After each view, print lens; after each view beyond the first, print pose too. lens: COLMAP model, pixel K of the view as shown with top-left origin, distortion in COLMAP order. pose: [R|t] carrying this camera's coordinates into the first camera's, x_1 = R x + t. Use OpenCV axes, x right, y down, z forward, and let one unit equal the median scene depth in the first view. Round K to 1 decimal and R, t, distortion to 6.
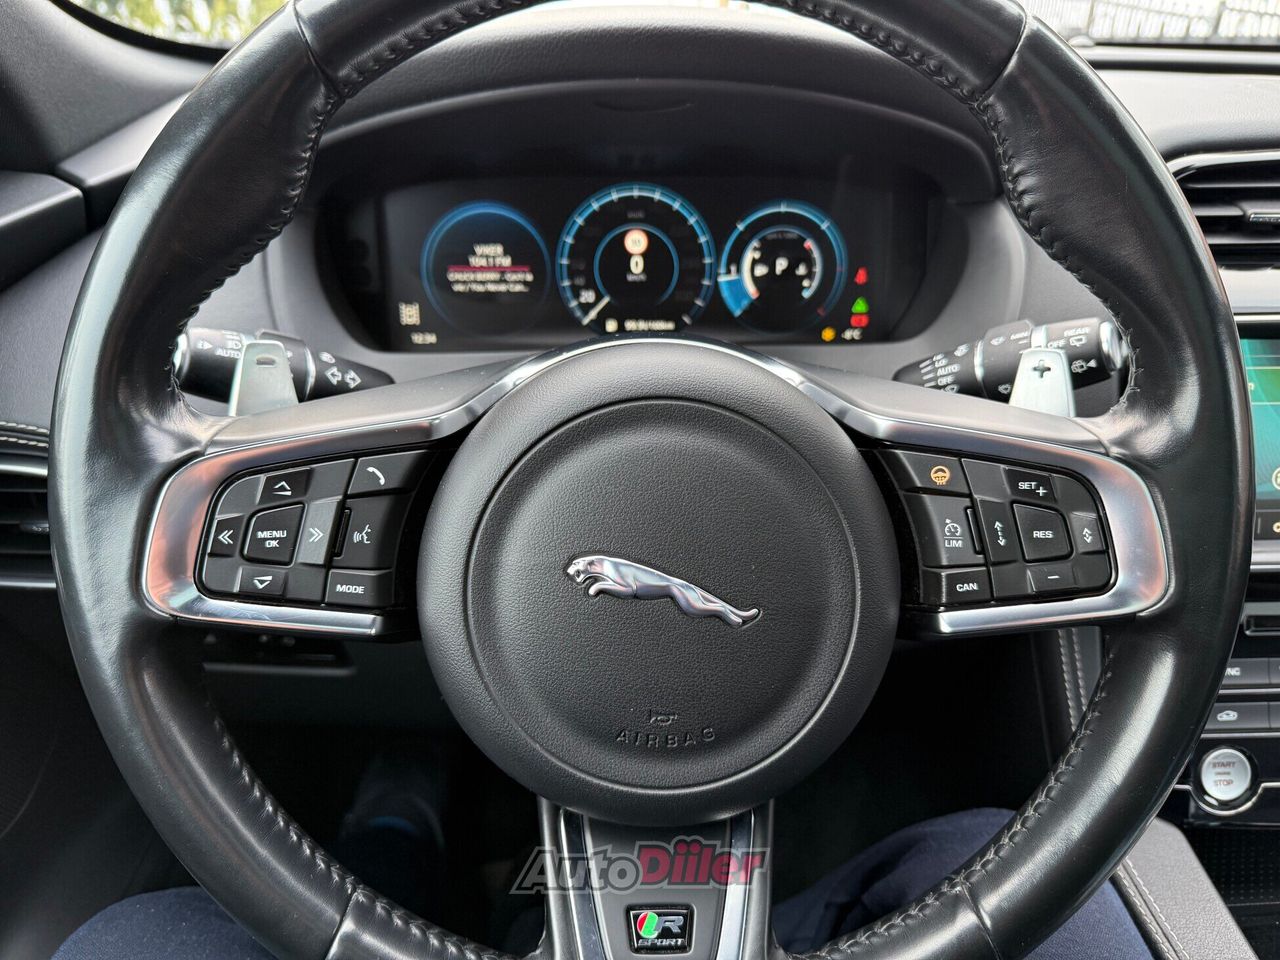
lens RADIAL K [[988.2, 0, 640.0], [0, 988.2, 480.0], [0, 0, 1]] dist [0.007605, 0.001609]
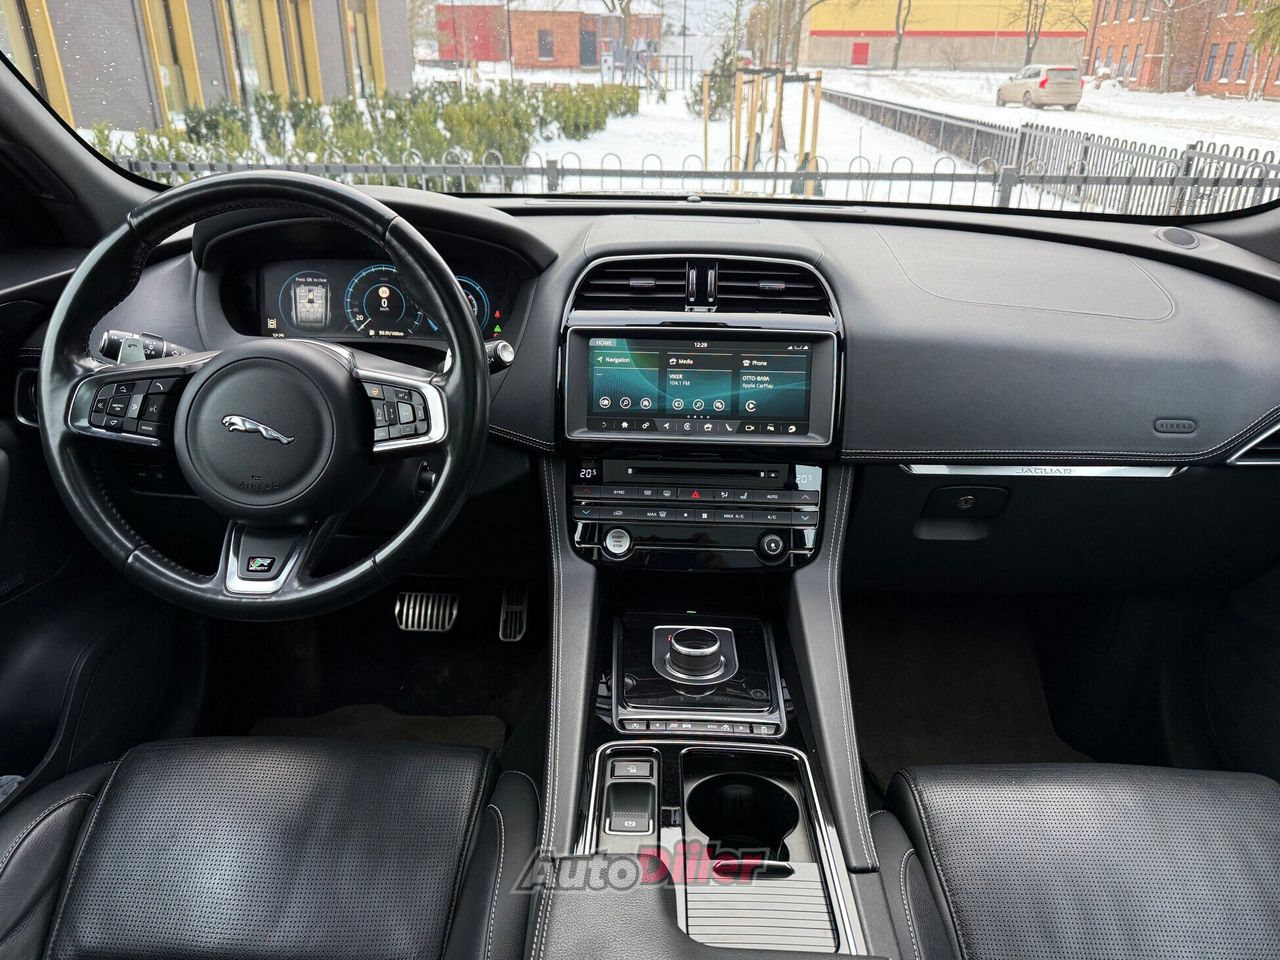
lens RADIAL K [[923.6, 0, 637.9], [0, 923.6, 487.2], [0, 0, 1]] dist [0.004696, -0.005614]
pose [[0.998294, 0.031090, -0.049413, 0.577661], [-0.031568, 0.999462, -0.008909, 0.126197], [0.049110, 0.010454, 0.998739, -0.708545]]
